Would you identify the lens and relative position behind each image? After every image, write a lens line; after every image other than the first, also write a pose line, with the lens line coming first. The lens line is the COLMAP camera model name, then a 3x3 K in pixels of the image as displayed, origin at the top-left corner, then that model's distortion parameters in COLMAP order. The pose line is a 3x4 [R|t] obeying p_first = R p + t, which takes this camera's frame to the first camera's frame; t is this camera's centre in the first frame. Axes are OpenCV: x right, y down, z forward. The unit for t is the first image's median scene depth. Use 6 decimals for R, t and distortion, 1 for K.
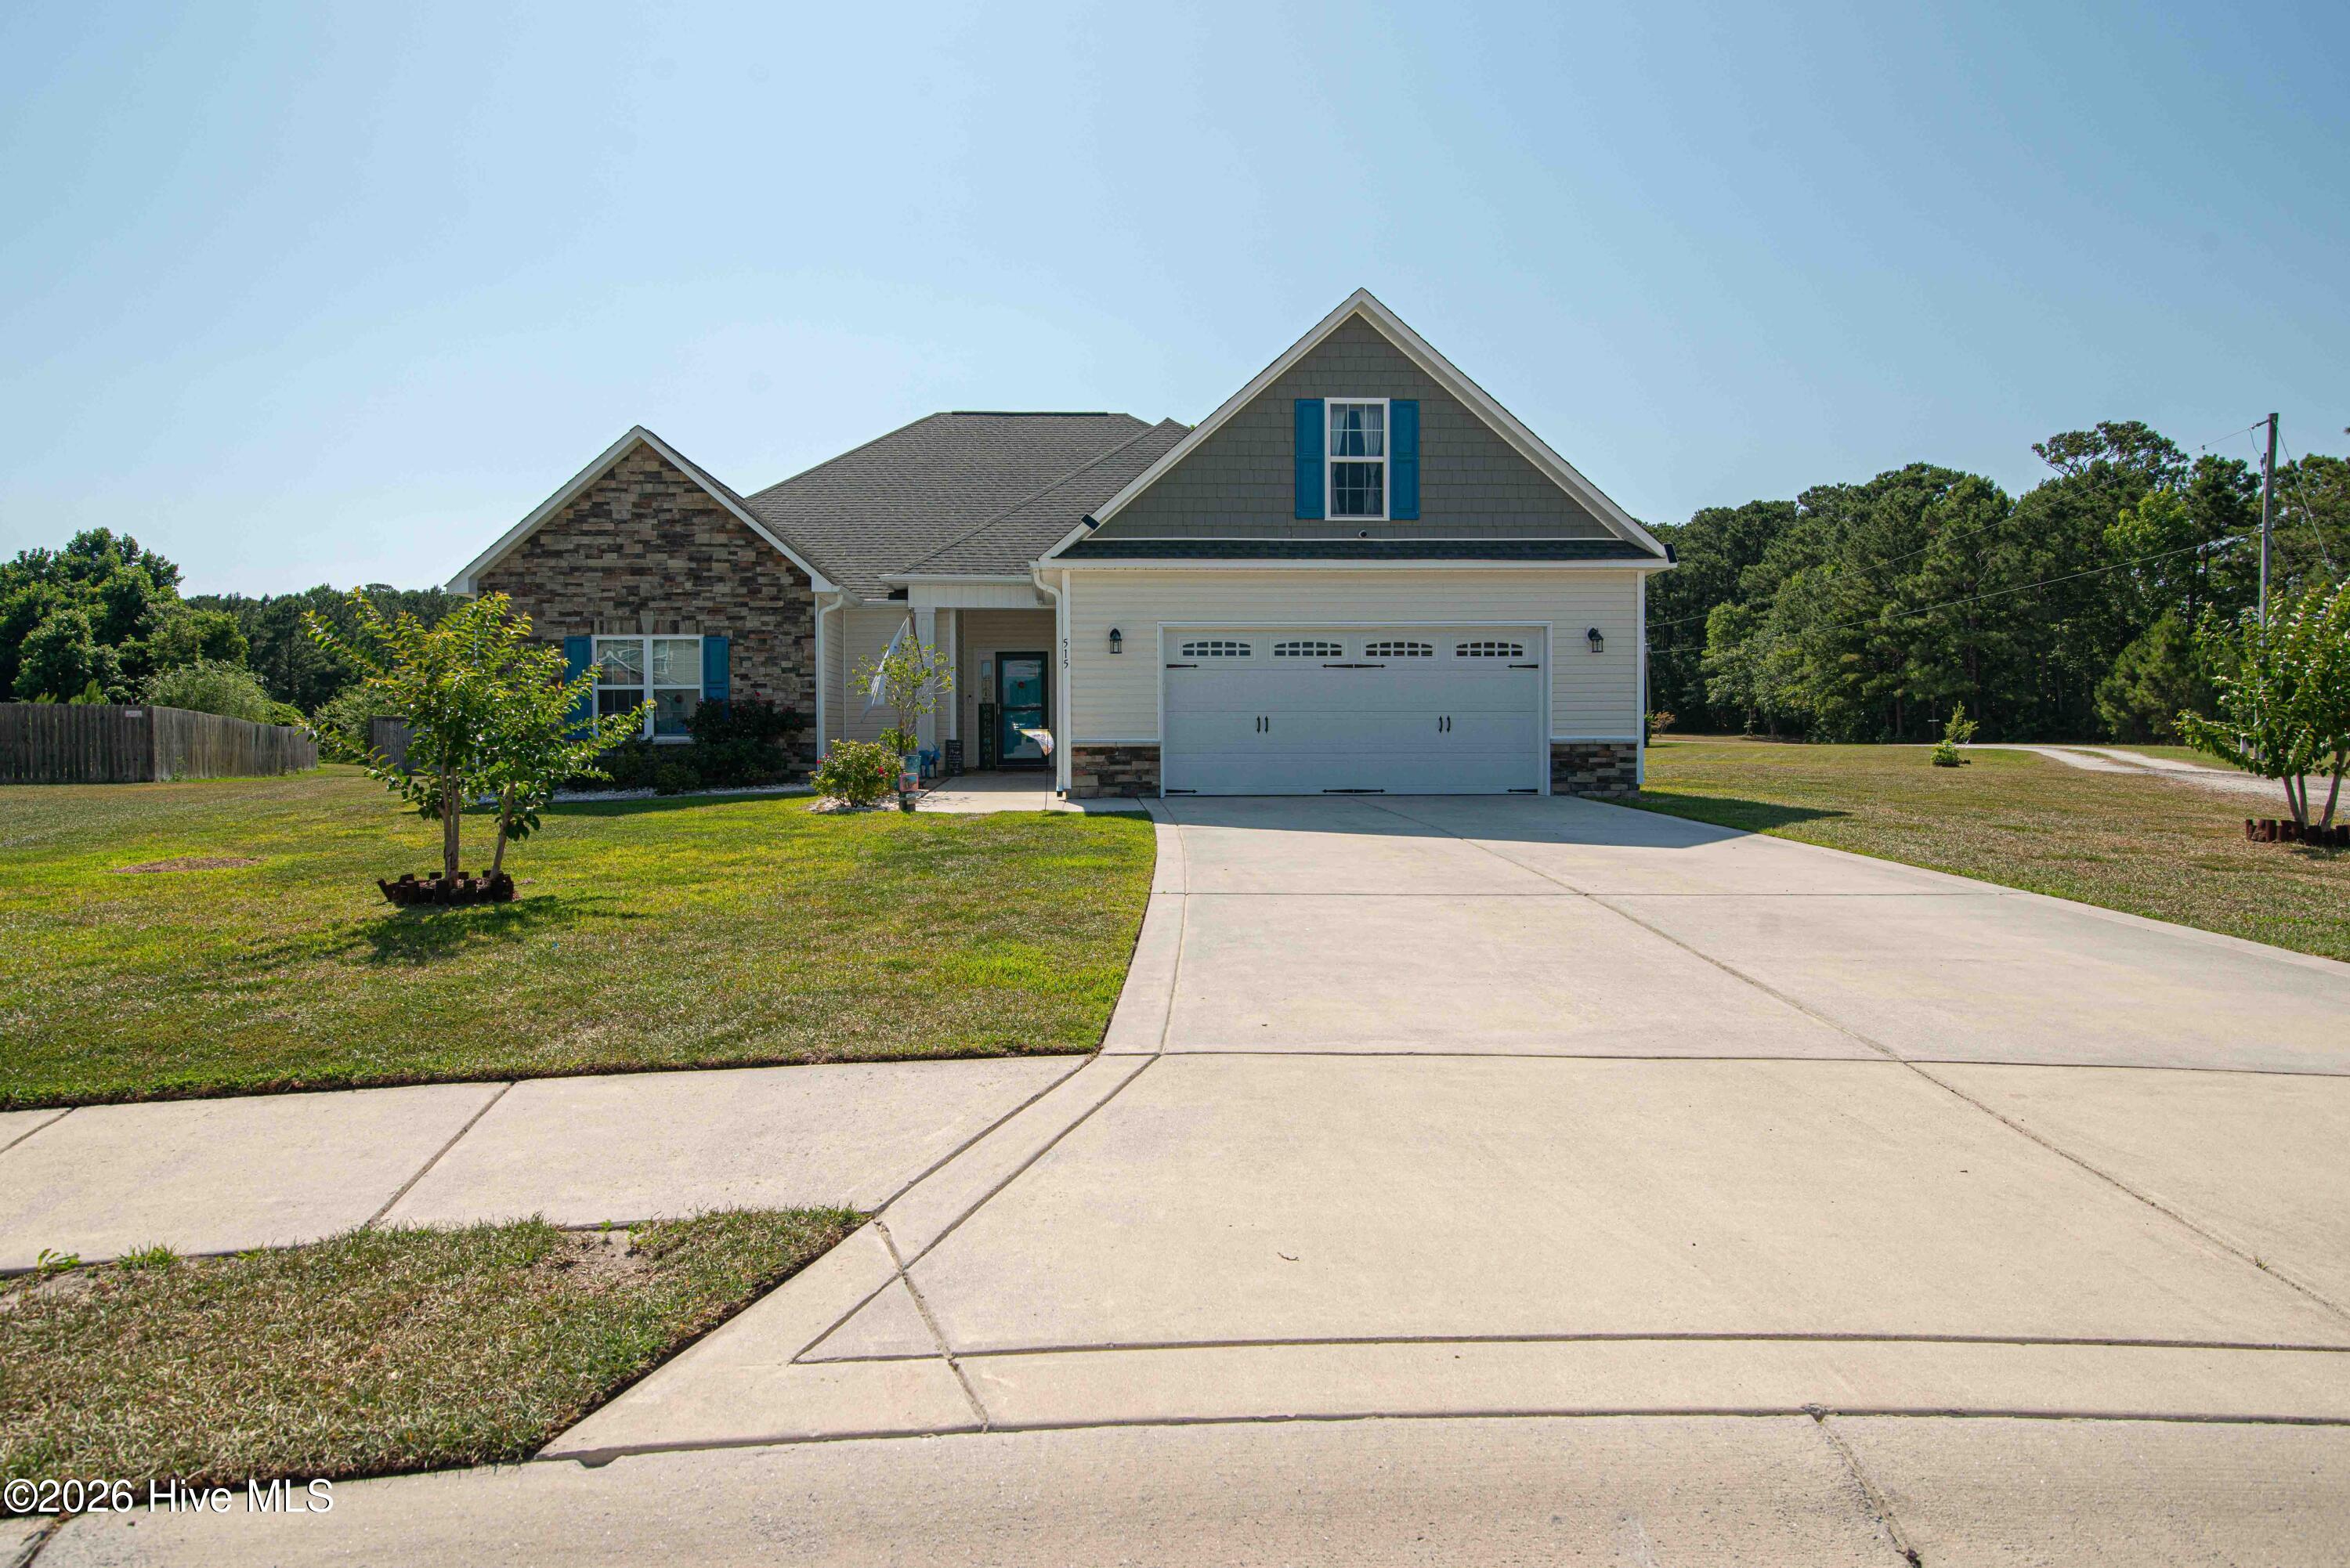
lens RADIAL K [[1180.5, 0, 1095.5], [0, 1180.5, 765.3], [0, 0, 1]] dist [-0.021519, -0.001805]
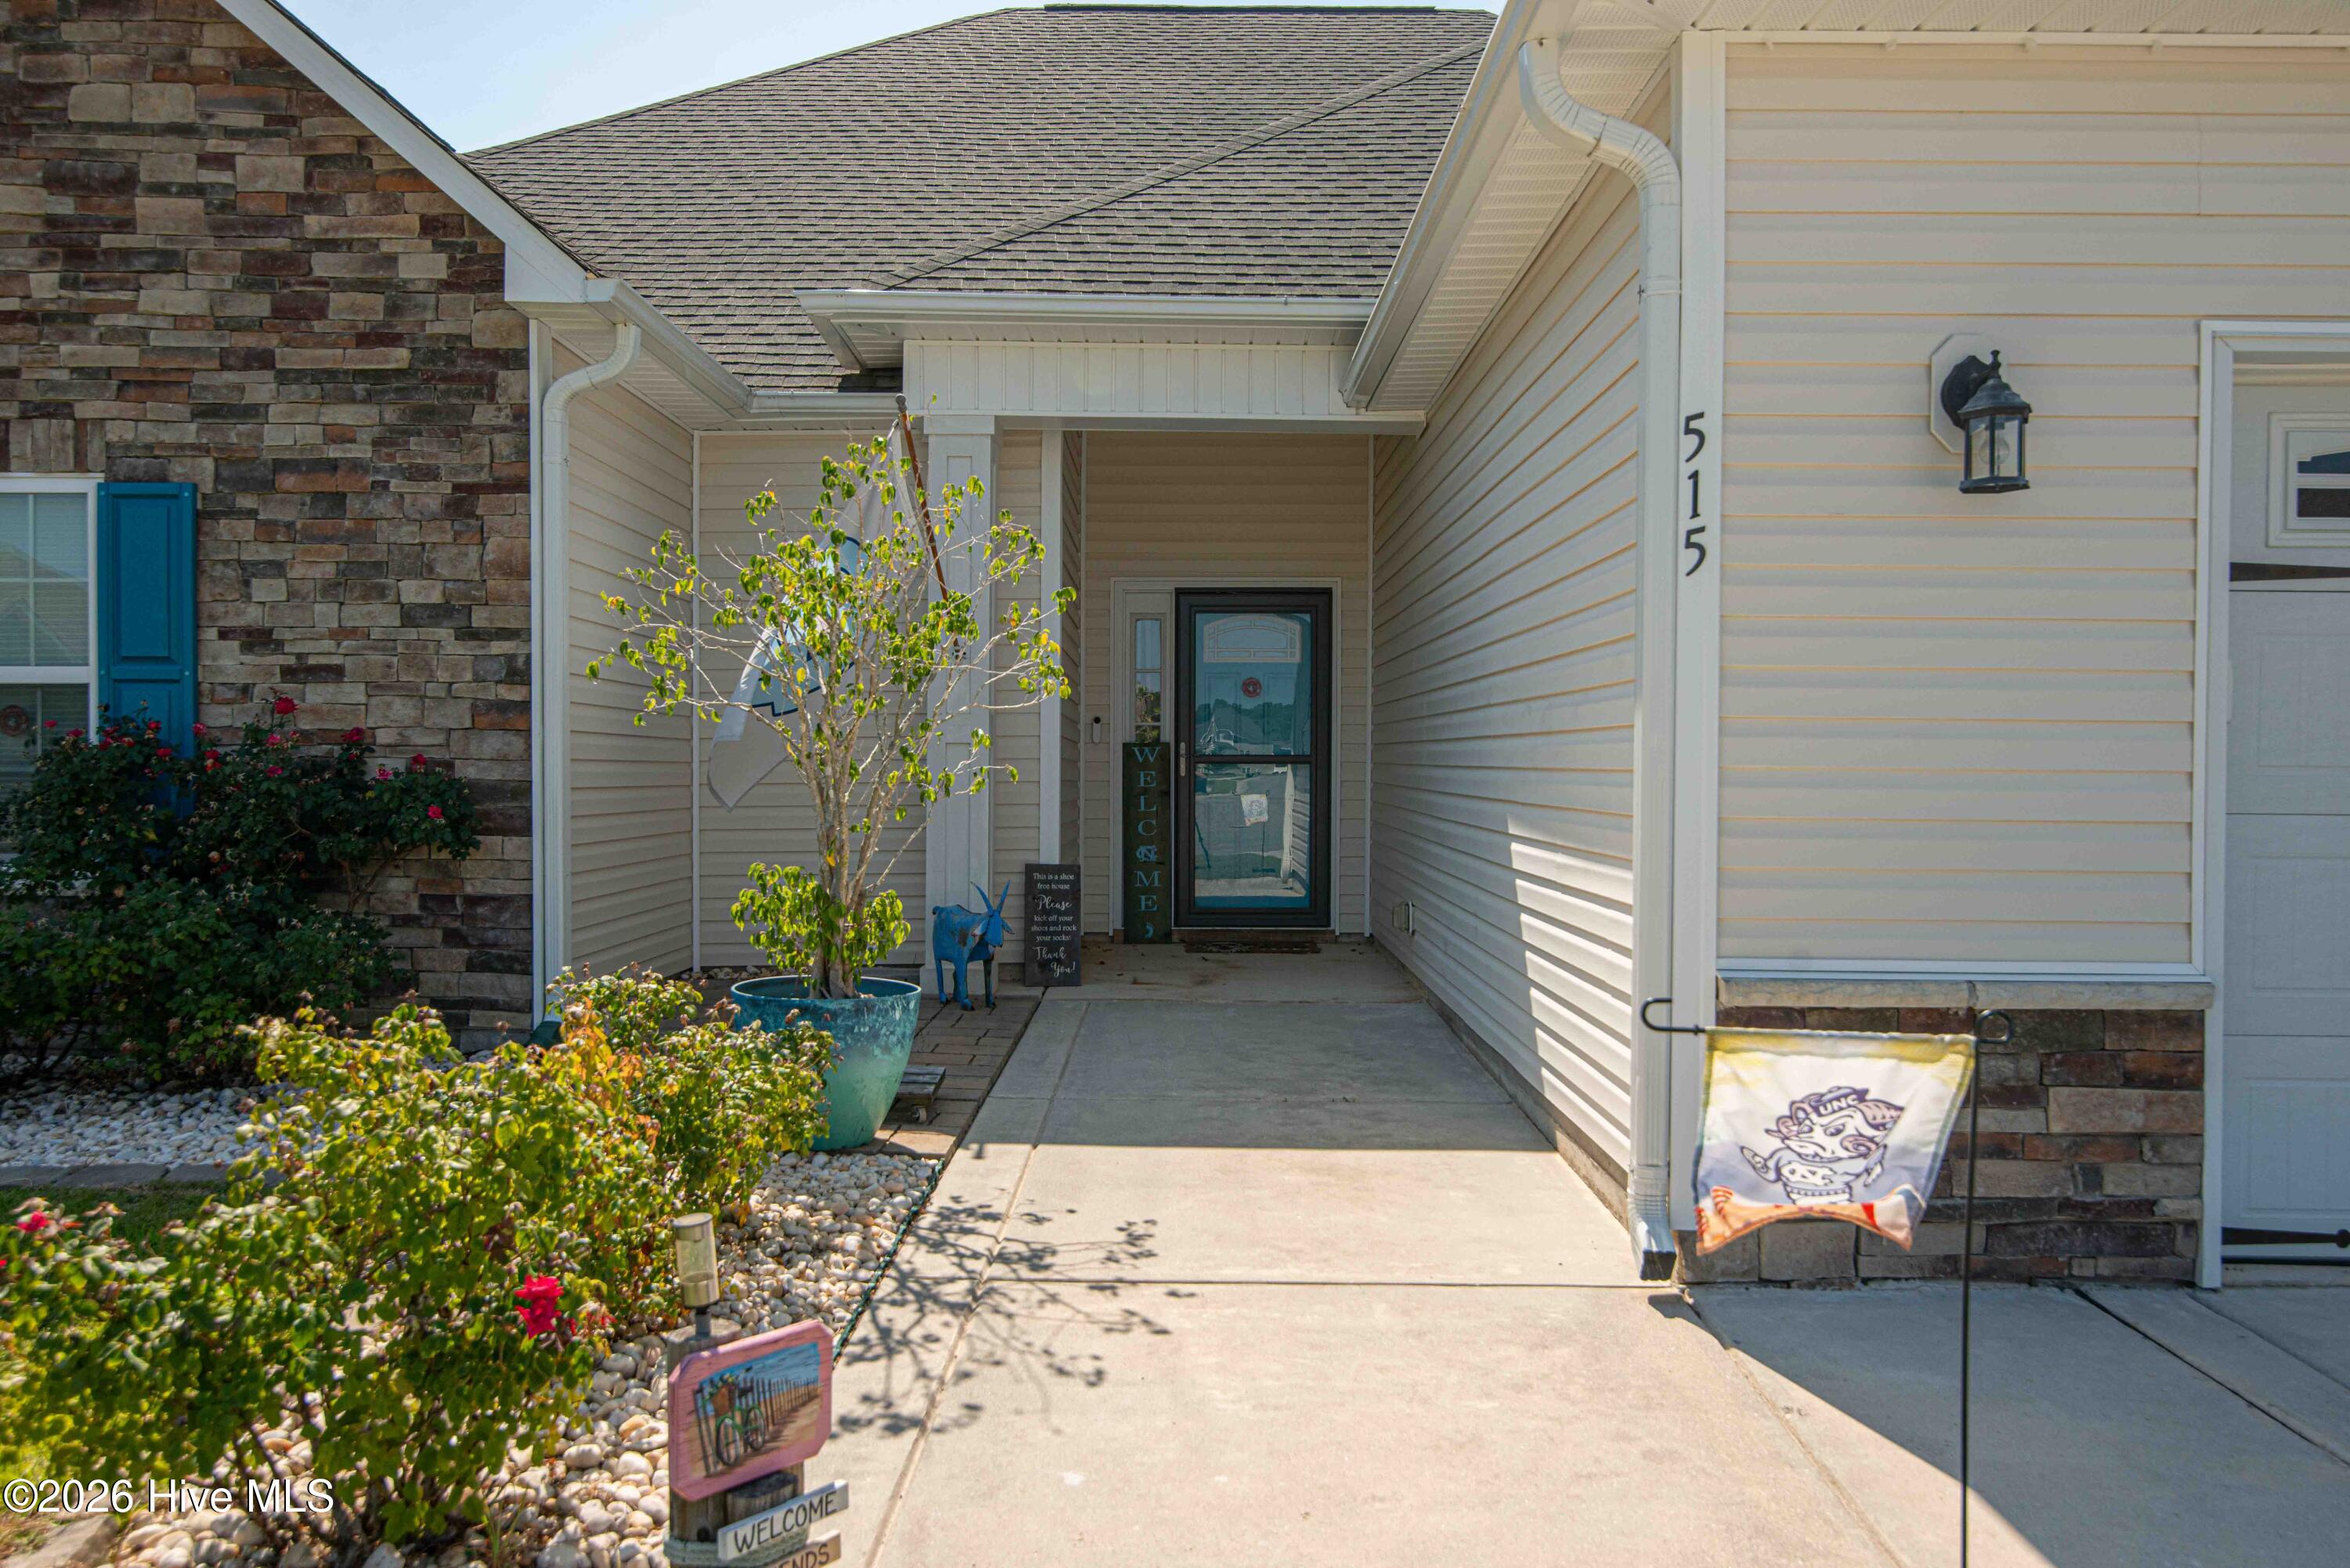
lens RADIAL K [[1836.5, 0, 1175.5], [0, 1836.5, 787.4], [0, 0, 1]] dist [0.017186, -0.020365]
pose [[0.999223, 0.009772, -0.038190, -0.022024], [-0.010578, 0.999724, -0.020972, -0.009896], [0.037975, 0.021360, 0.999050, 0.165793]]
